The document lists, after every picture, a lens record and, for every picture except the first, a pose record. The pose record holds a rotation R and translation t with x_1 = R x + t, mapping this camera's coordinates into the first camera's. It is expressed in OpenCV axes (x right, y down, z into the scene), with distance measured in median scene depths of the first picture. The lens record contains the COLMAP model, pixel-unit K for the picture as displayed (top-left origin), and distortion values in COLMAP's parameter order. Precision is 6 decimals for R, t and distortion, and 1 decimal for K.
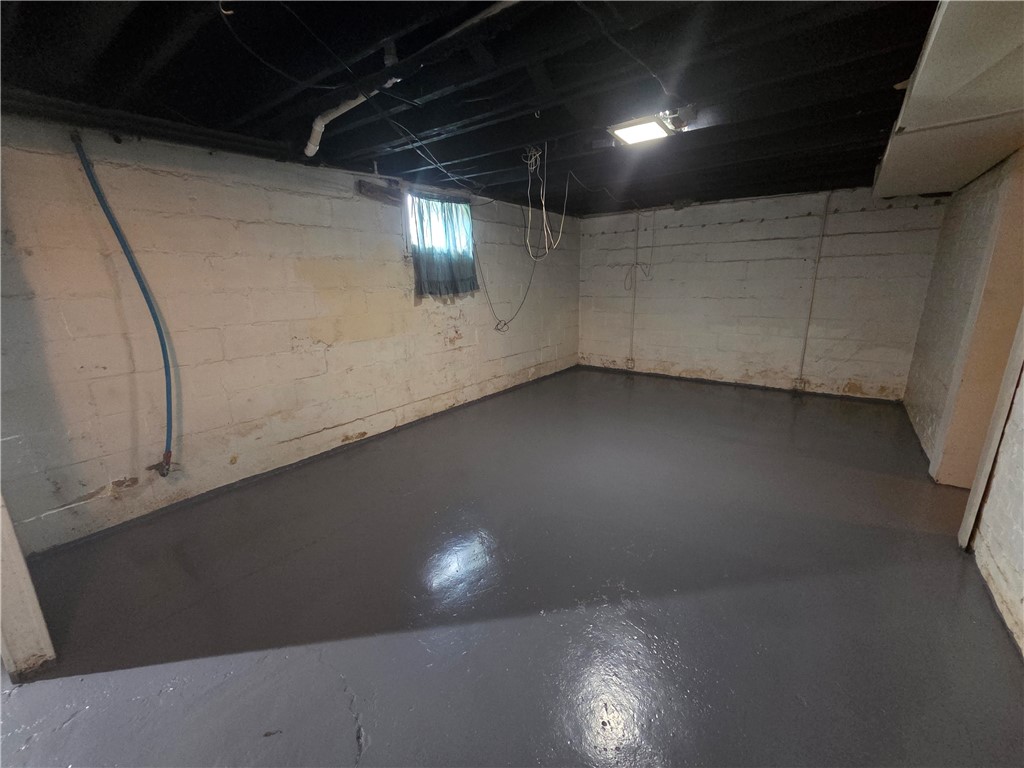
lens RADIAL K [[419.4, 0, 517.7], [0, 419.4, 384.1], [0, 0, 1]] dist [0.000651, -0.000068]
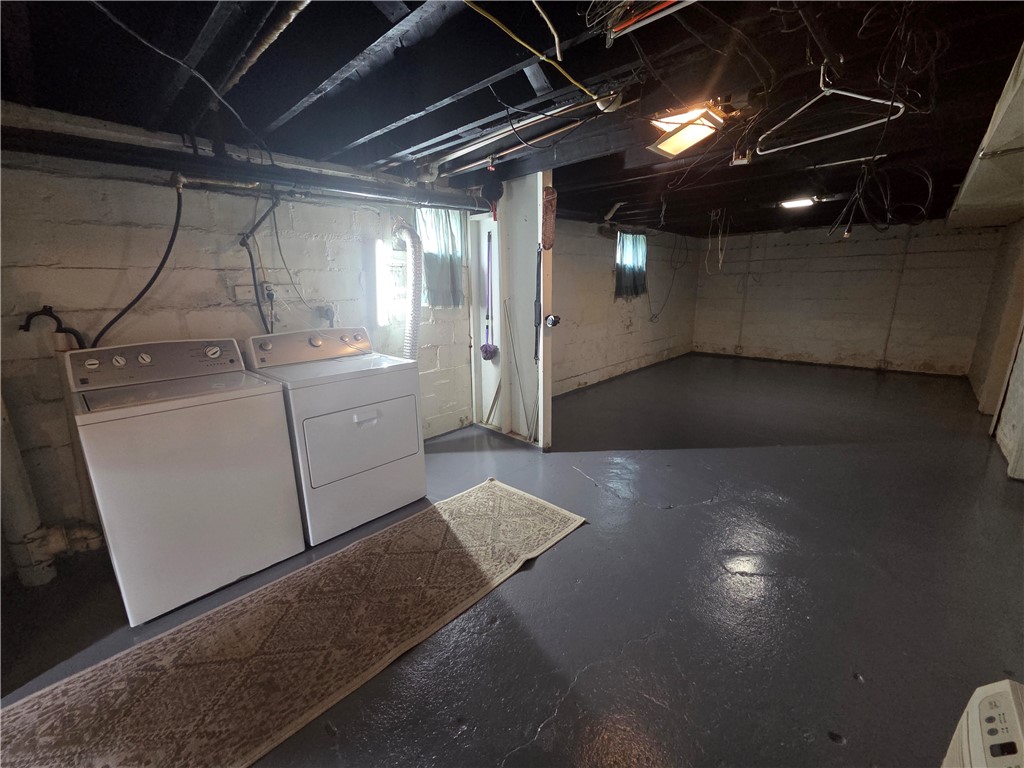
lens RADIAL K [[419.4, 0, 514.4], [0, 419.4, 386.2], [0, 0, 1]] dist [0.000651, -0.000068]
pose [[0.993907, 0.026067, -0.107091, -0.353403], [-0.026434, 0.999649, -0.002006, 0.106238], [0.107001, 0.004825, 0.994247, -0.455894]]
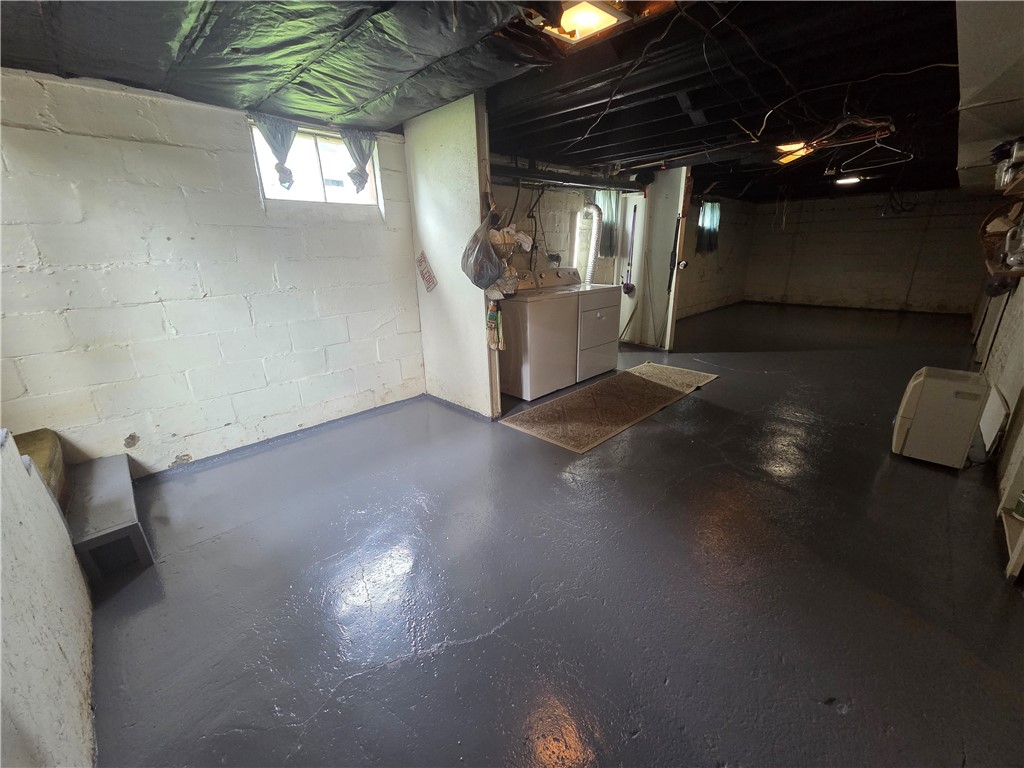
lens RADIAL K [[419.4, 0, 512.1], [0, 419.4, 387.7], [0, 0, 1]] dist [0.000651, -0.000068]
pose [[0.989191, 0.041805, -0.140547, -0.648116], [-0.030306, 0.996090, 0.082981, 0.237845], [0.143467, -0.077825, 0.986590, -0.926840]]
